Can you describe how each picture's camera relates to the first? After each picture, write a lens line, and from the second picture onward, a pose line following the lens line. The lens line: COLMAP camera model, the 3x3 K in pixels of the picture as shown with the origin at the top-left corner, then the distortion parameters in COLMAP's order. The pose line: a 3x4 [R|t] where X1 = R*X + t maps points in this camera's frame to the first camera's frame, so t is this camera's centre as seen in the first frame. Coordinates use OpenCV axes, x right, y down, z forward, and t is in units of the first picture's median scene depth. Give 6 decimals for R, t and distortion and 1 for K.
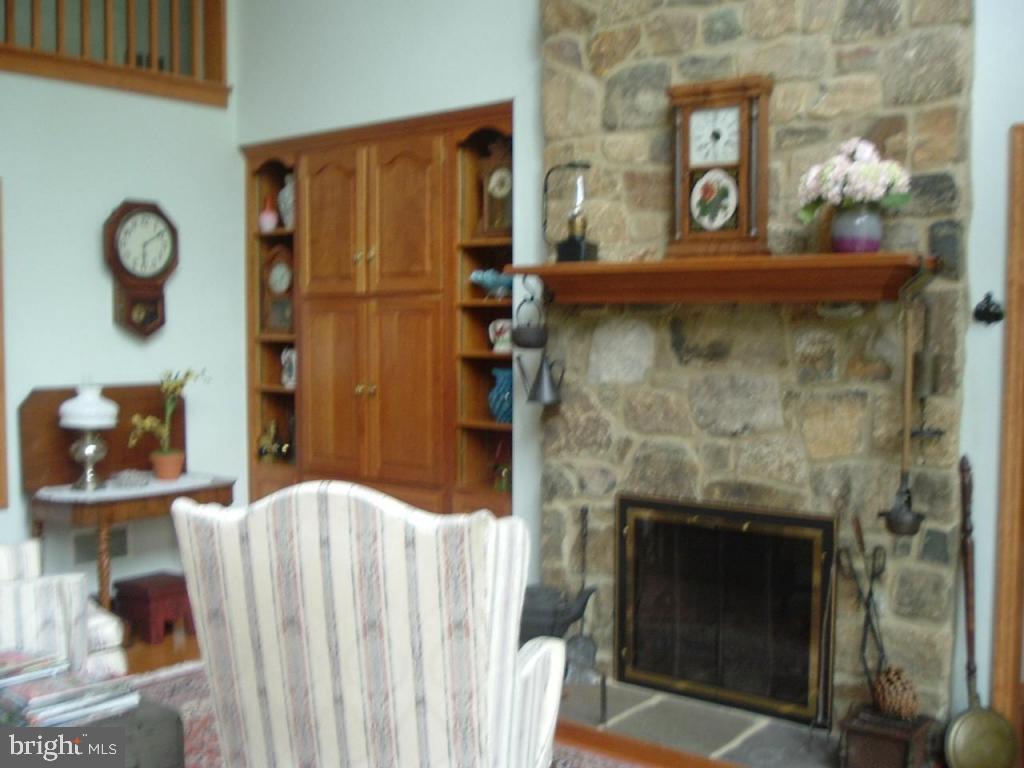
lens RADIAL K [[1109.4, 0, 512.0], [0, 1109.4, 384.0], [0, 0, 1]] dist [-0.065395, 0.018360]
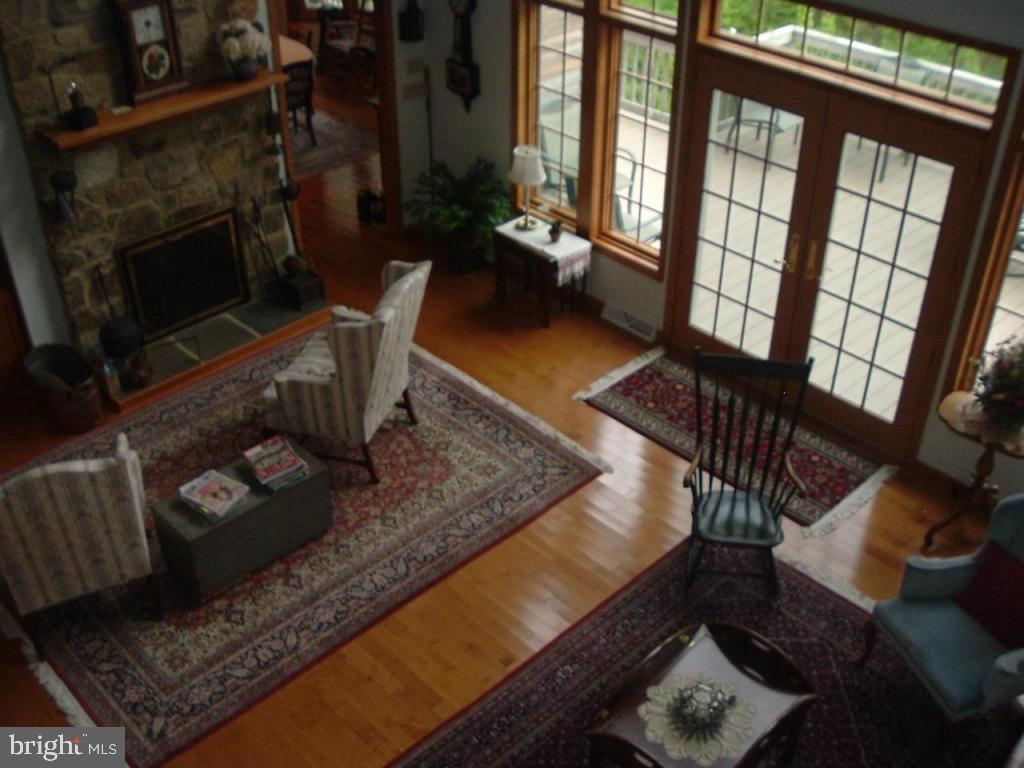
lens RADIAL K [[1109.4, 0, 512.0], [0, 1109.4, 384.0], [0, 0, 1]] dist [-0.065395, 0.018360]
pose [[0.135810, -0.567943, 0.811786, -1.360365], [0.057142, 0.822504, 0.565882, -0.671032], [-0.989086, -0.030465, 0.144158, 0.212092]]
